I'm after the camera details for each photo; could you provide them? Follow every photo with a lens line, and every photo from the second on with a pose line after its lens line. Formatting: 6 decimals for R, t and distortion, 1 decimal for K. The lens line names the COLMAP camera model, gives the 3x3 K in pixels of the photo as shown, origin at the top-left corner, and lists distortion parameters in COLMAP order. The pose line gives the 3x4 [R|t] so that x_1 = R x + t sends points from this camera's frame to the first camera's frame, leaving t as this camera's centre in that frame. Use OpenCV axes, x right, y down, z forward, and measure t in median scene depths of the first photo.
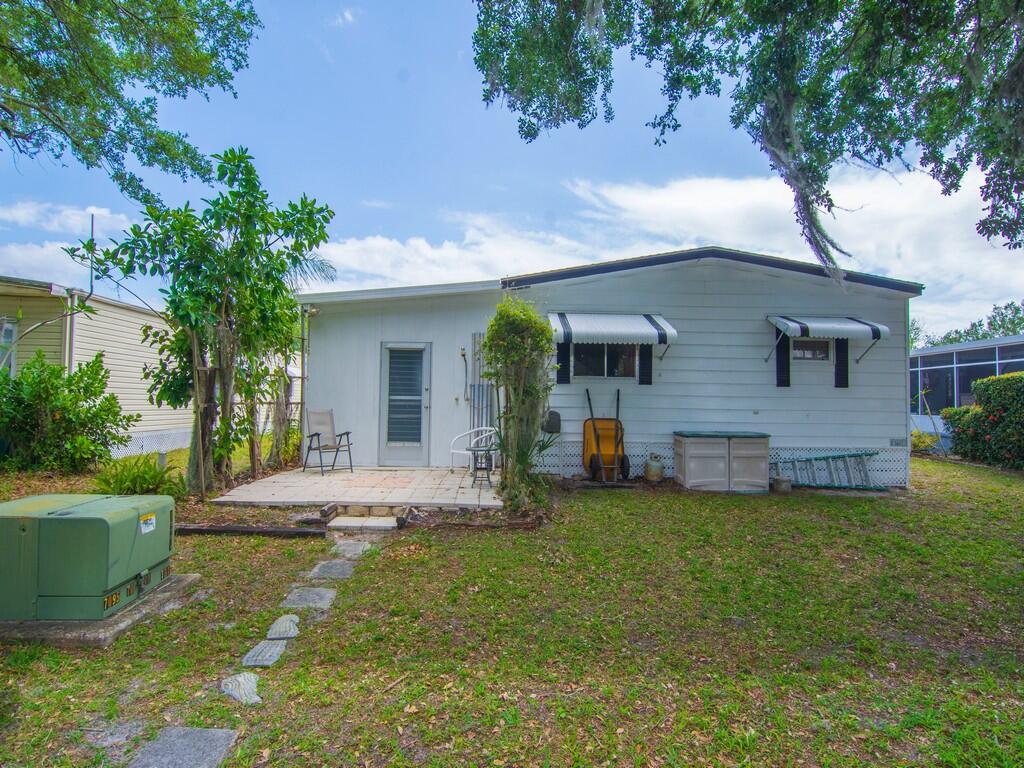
lens RADIAL K [[490.8, 0, 506.3], [0, 490.8, 380.5], [0, 0, 1]] dist [-0.009977, -0.010521]
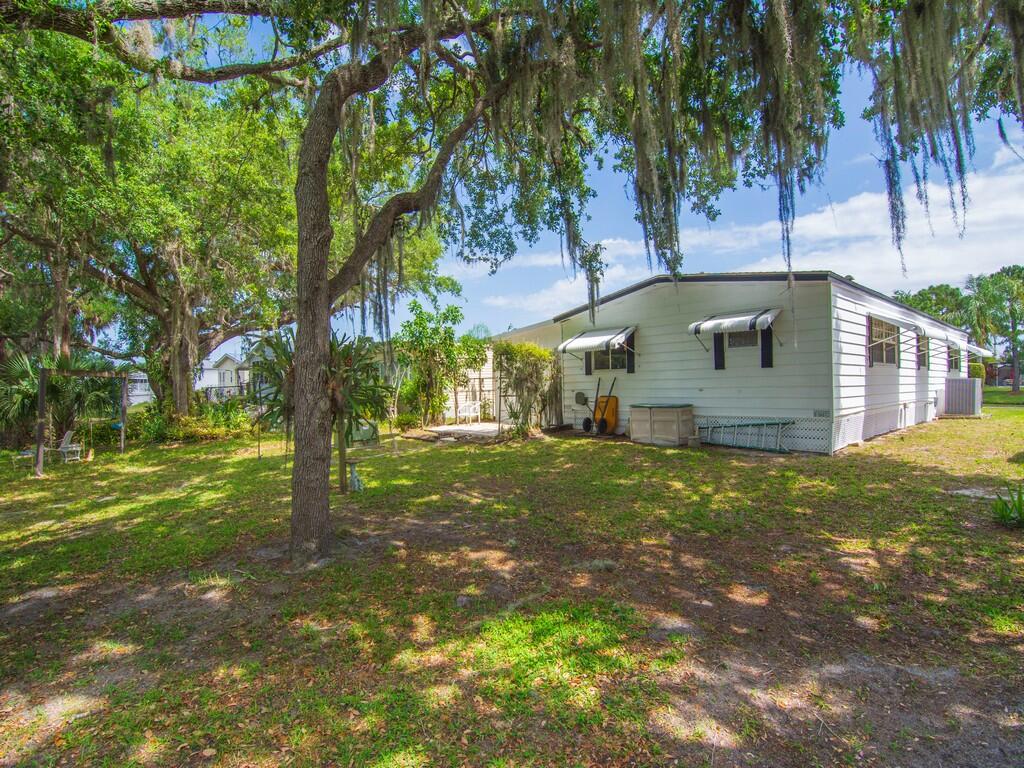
lens RADIAL K [[490.8, 0, 506.3], [0, 490.8, 380.5], [0, 0, 1]] dist [-0.009977, -0.010521]
pose [[0.621464, -0.037583, -0.782540, 1.237507], [0.063501, 0.997979, 0.002500, 0.002509], [0.780865, -0.051245, 0.622595, -0.256434]]
